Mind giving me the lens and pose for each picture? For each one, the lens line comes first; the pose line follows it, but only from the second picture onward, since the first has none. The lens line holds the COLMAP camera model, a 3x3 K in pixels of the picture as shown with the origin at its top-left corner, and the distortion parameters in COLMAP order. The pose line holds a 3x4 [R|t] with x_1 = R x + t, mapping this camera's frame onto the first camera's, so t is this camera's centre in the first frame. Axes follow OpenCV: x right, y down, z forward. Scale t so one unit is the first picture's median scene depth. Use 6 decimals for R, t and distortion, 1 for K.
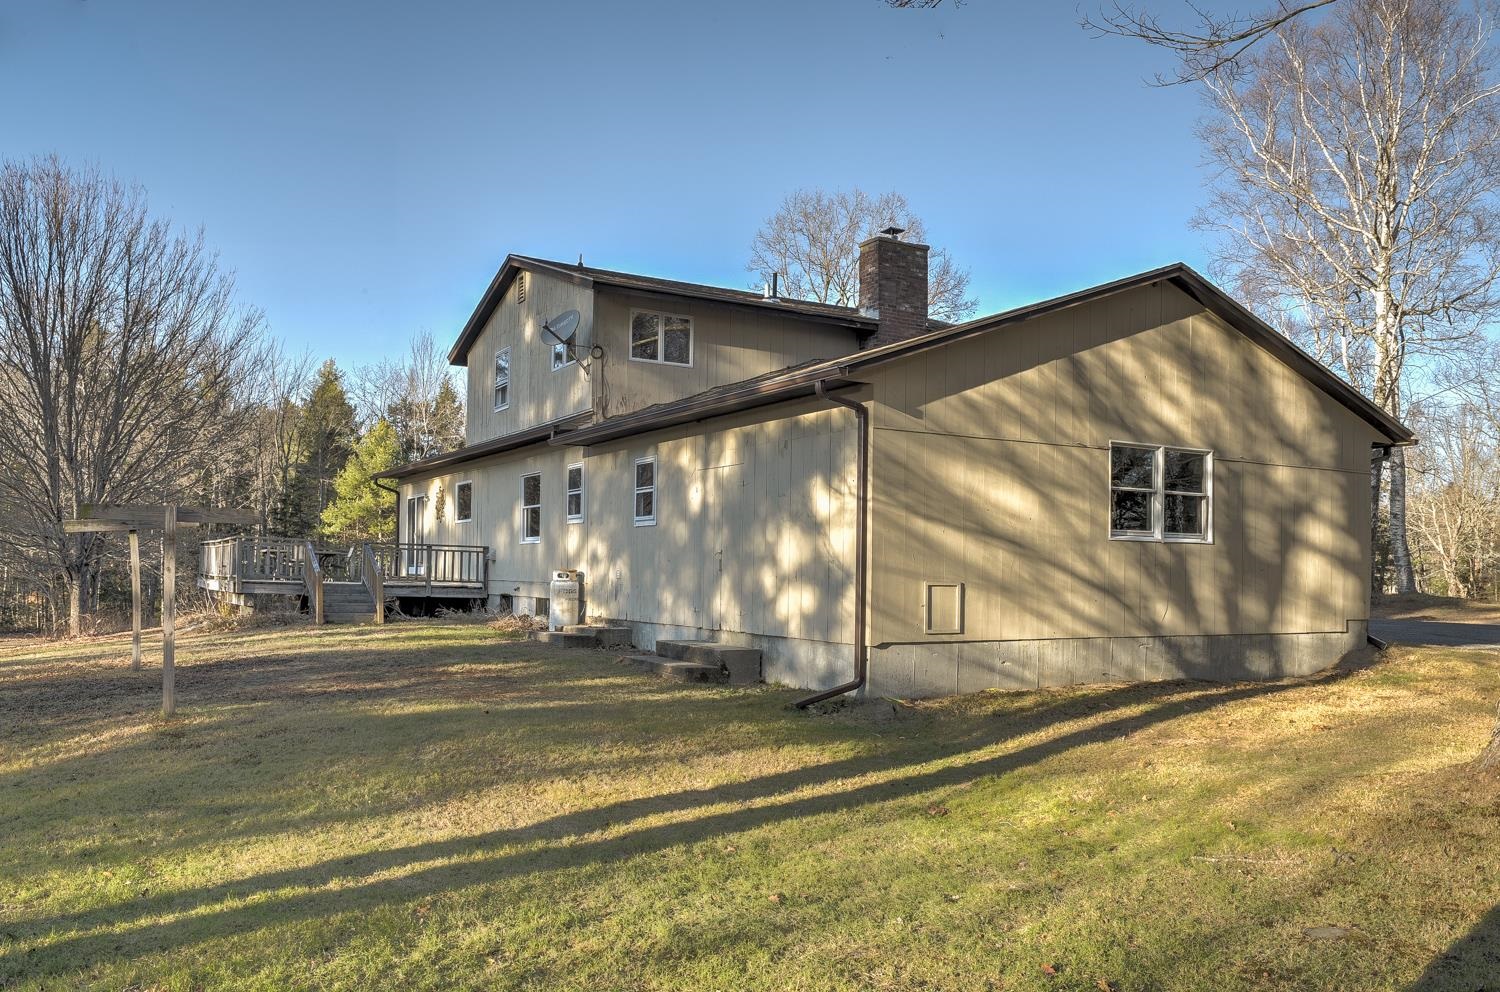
lens RADIAL K [[1175.6, 0, 748.5], [0, 1175.6, 569.8], [0, 0, 1]] dist [-0.068532, -0.000392]
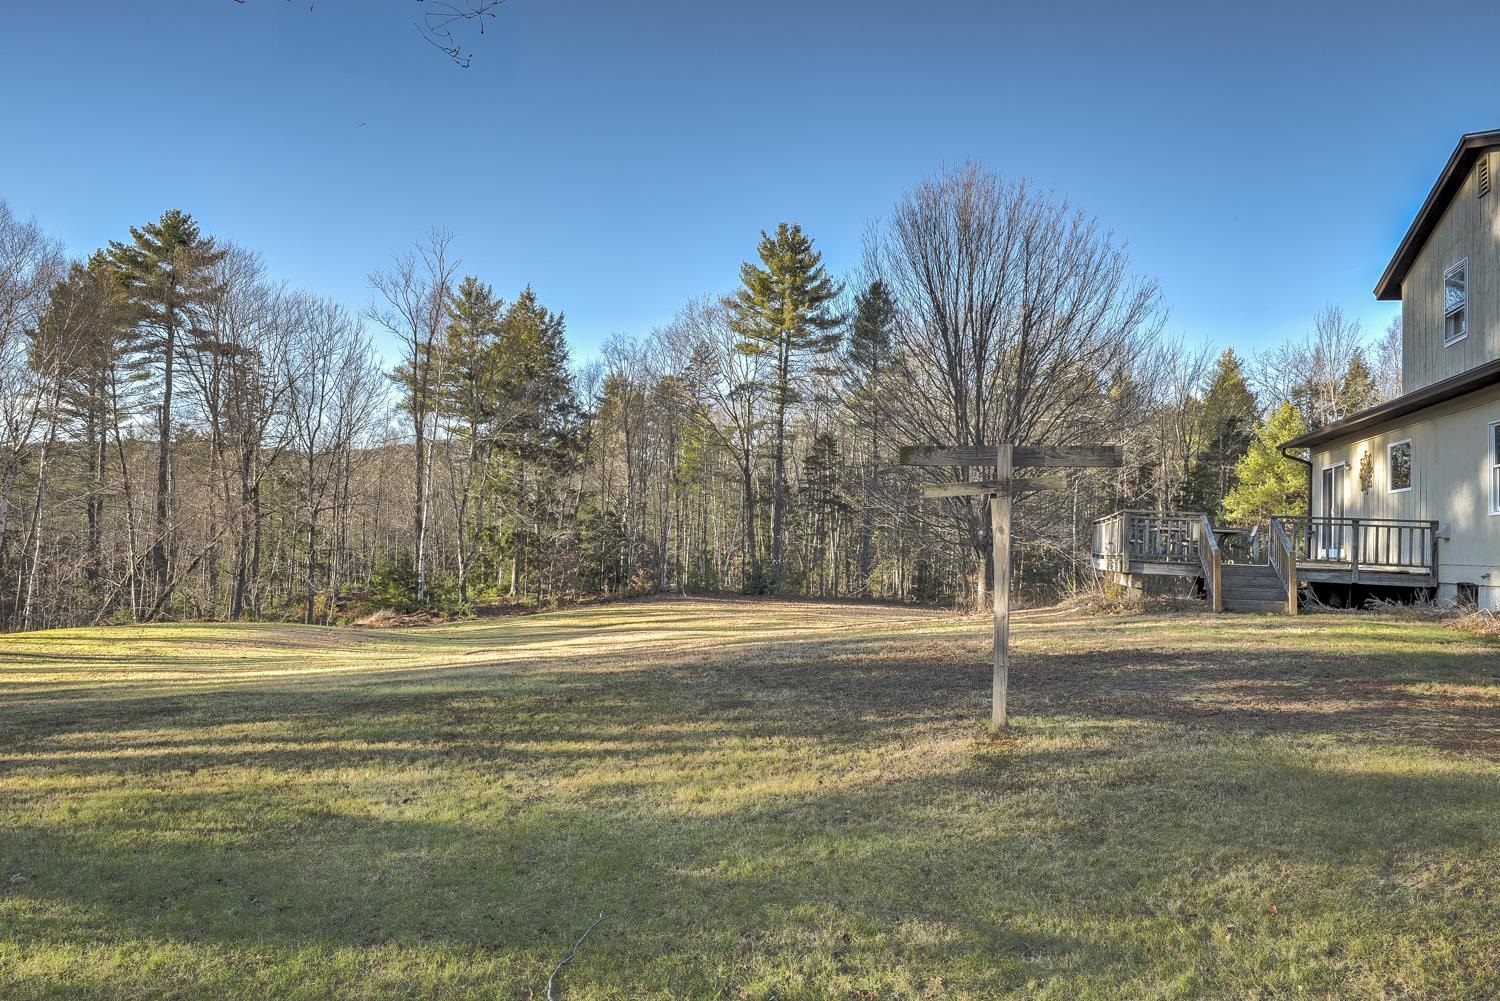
lens RADIAL K [[1091.8, 0, 782.5], [0, 1091.8, 493.0], [0, 0, 1]] dist [-0.028667, -0.009822]
pose [[0.740320, -0.022374, -0.671882, -0.063778], [-0.018019, 0.998426, -0.053103, 0.007326], [0.672013, 0.051420, 0.738752, 0.182306]]
